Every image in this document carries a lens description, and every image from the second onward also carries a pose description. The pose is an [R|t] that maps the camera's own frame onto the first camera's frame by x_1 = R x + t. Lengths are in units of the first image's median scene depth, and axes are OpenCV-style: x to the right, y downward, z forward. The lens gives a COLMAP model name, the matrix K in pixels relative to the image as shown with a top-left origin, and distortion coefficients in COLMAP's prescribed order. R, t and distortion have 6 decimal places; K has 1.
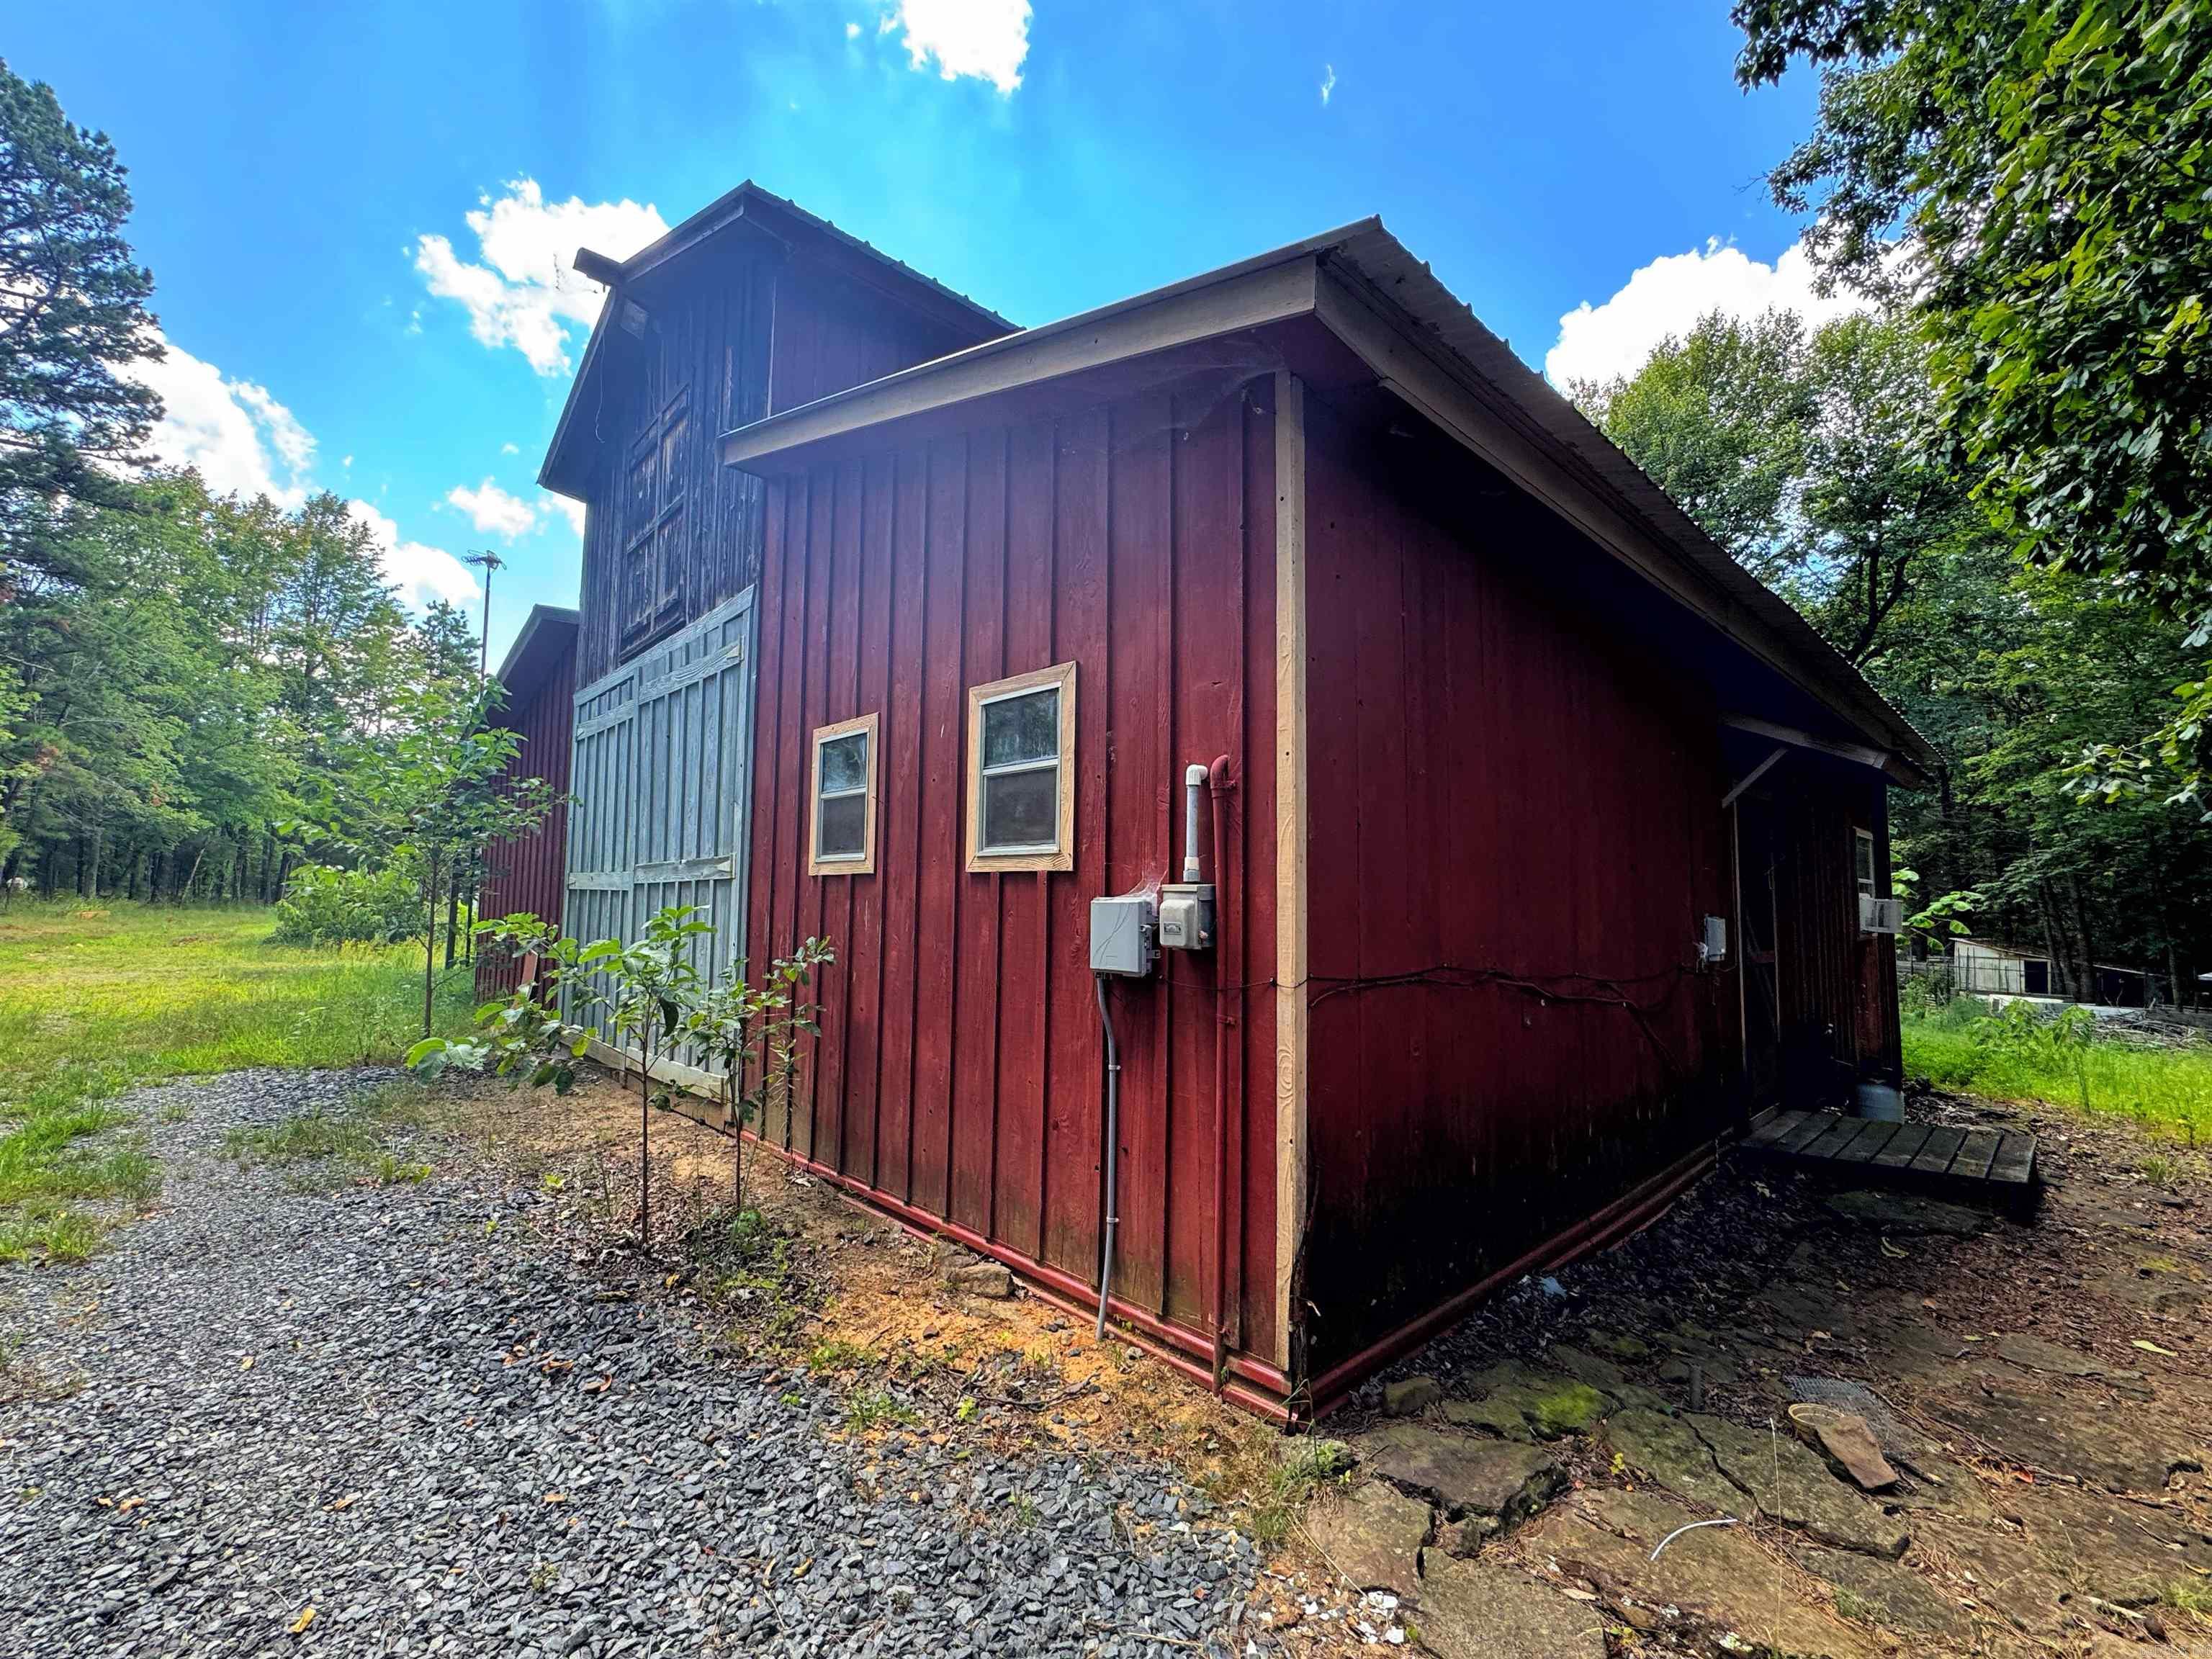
lens RADIAL K [[926.3, 0, 1103.1], [0, 926.3, 832.5], [0, 0, 1]] dist [-0.001161, -0.000464]
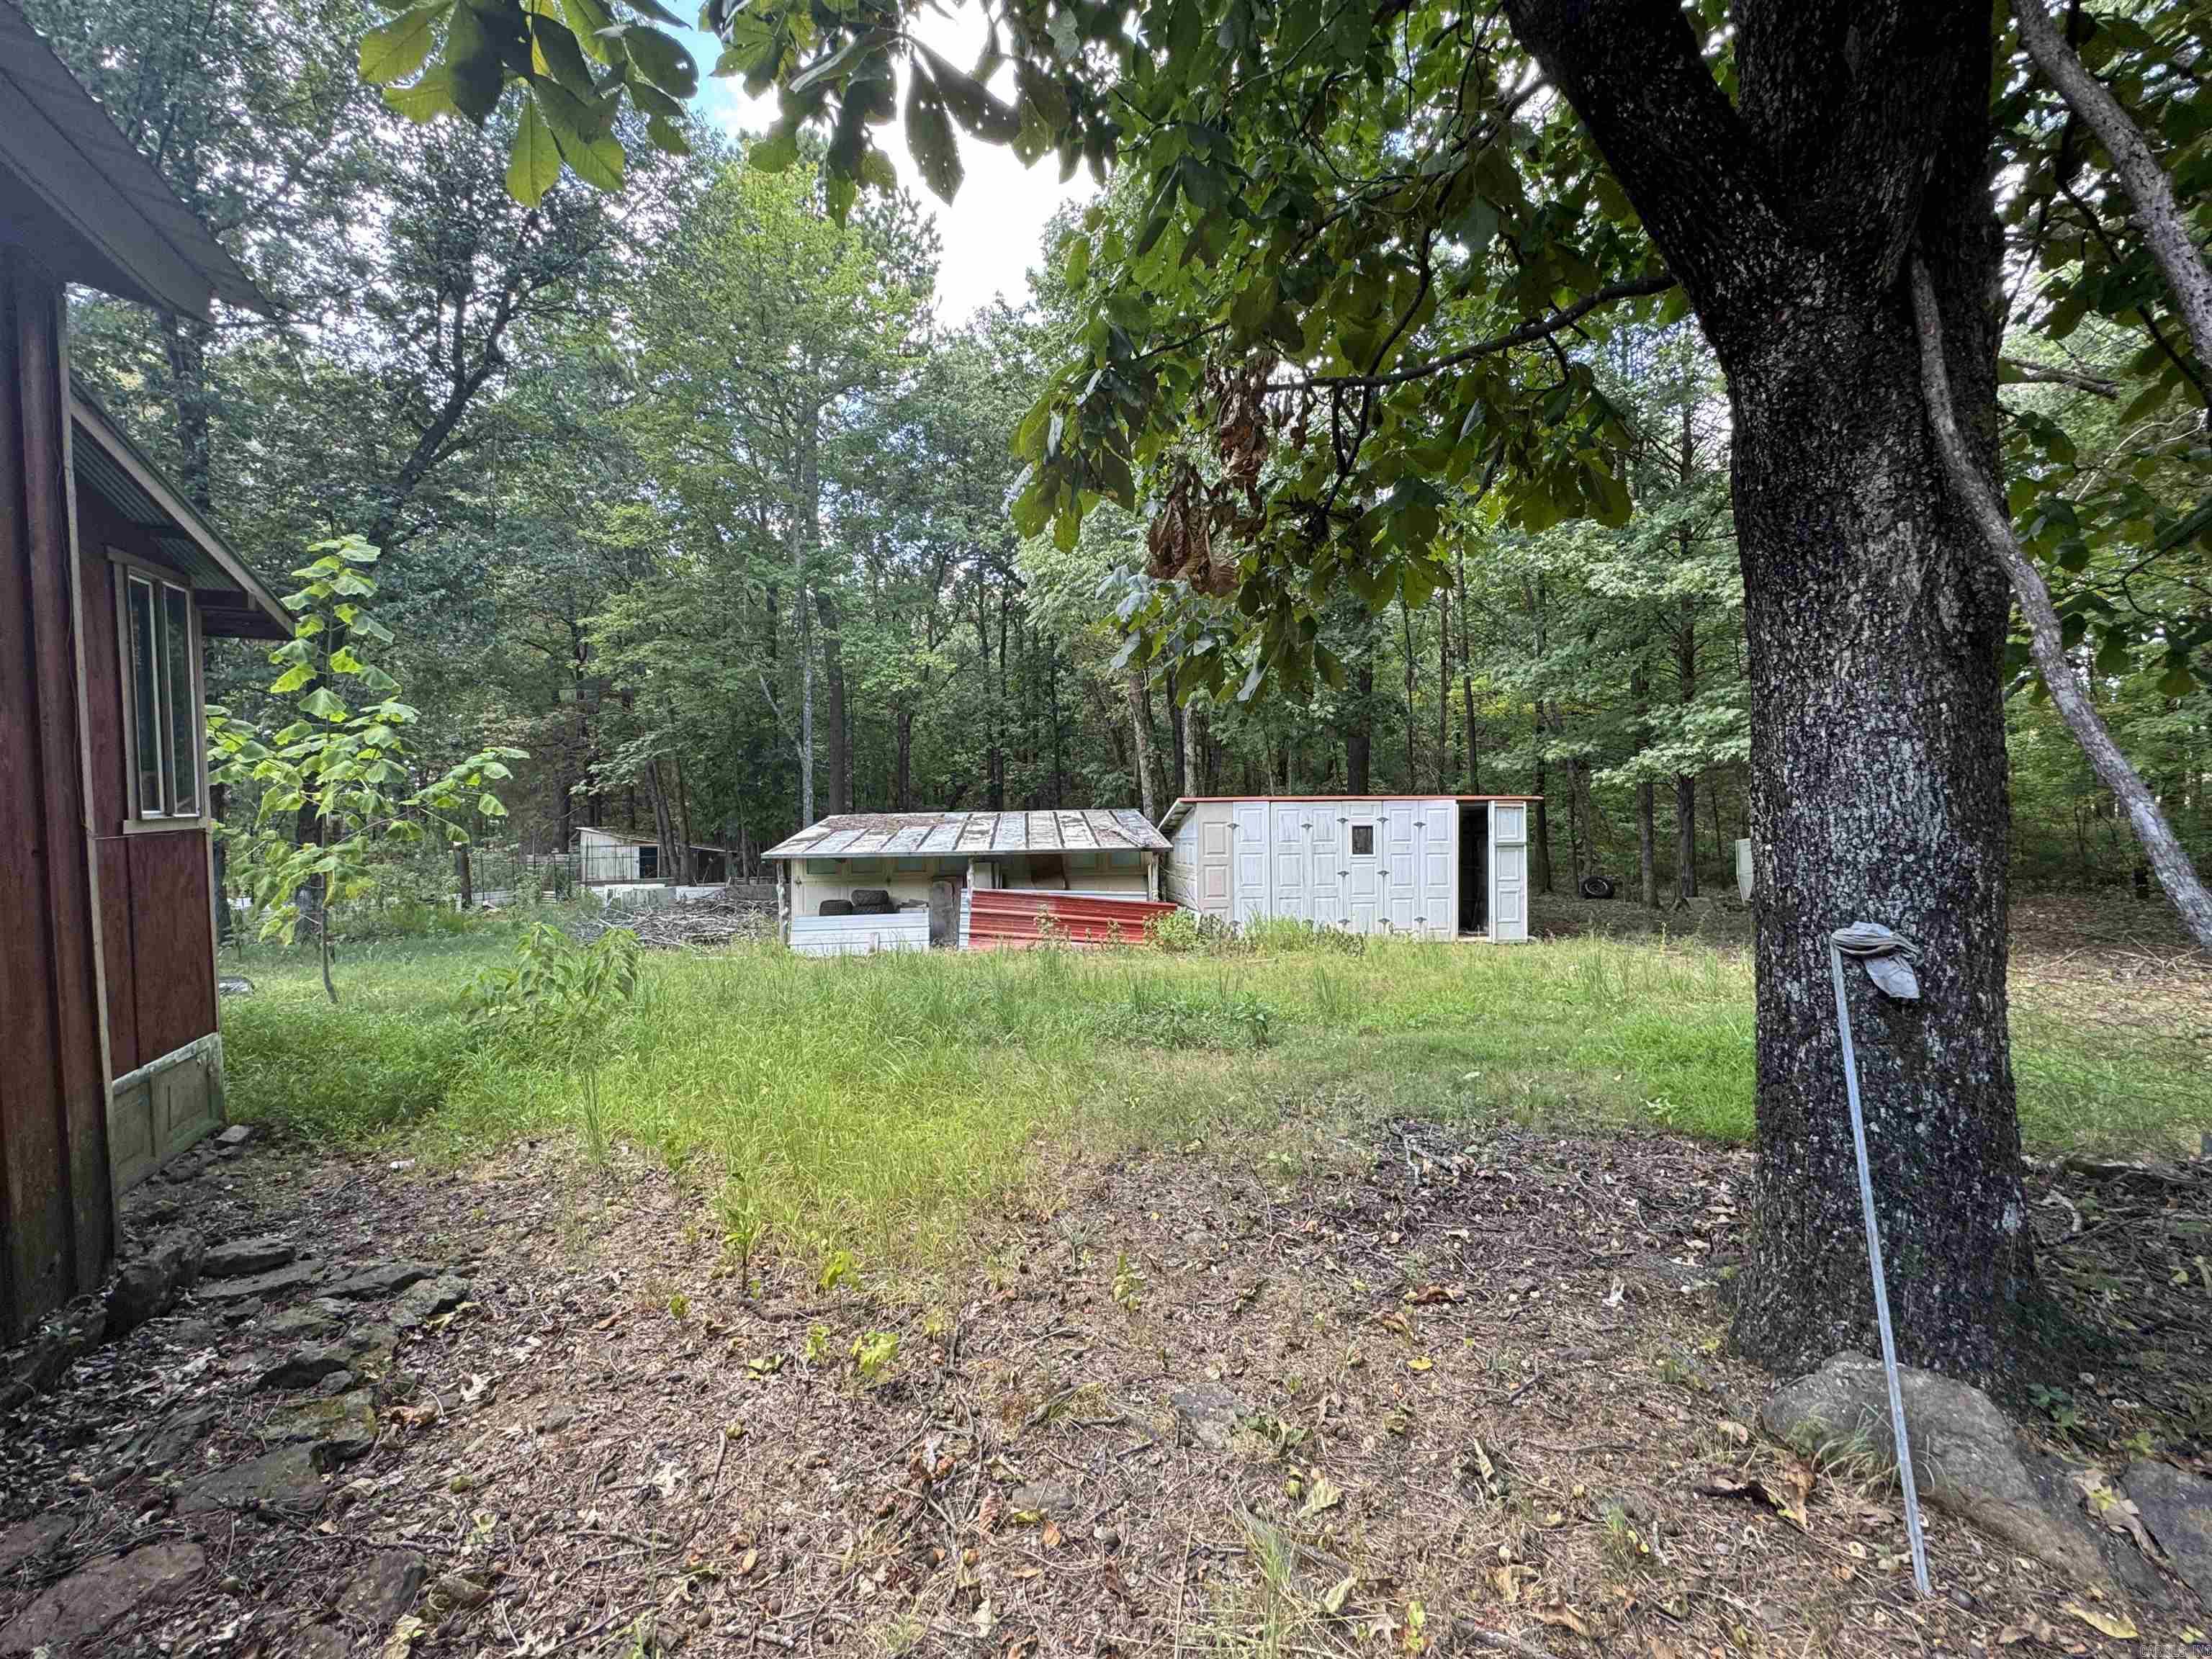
lens RADIAL K [[926.3, 0, 1103.1], [0, 926.3, 832.5], [0, 0, 1]] dist [-0.001161, -0.000464]
pose [[0.342267, -0.056734, 0.937888, 0.285062], [-0.042518, 0.996218, 0.075778, 0.033414], [-0.938640, -0.065814, 0.338560, 0.240603]]
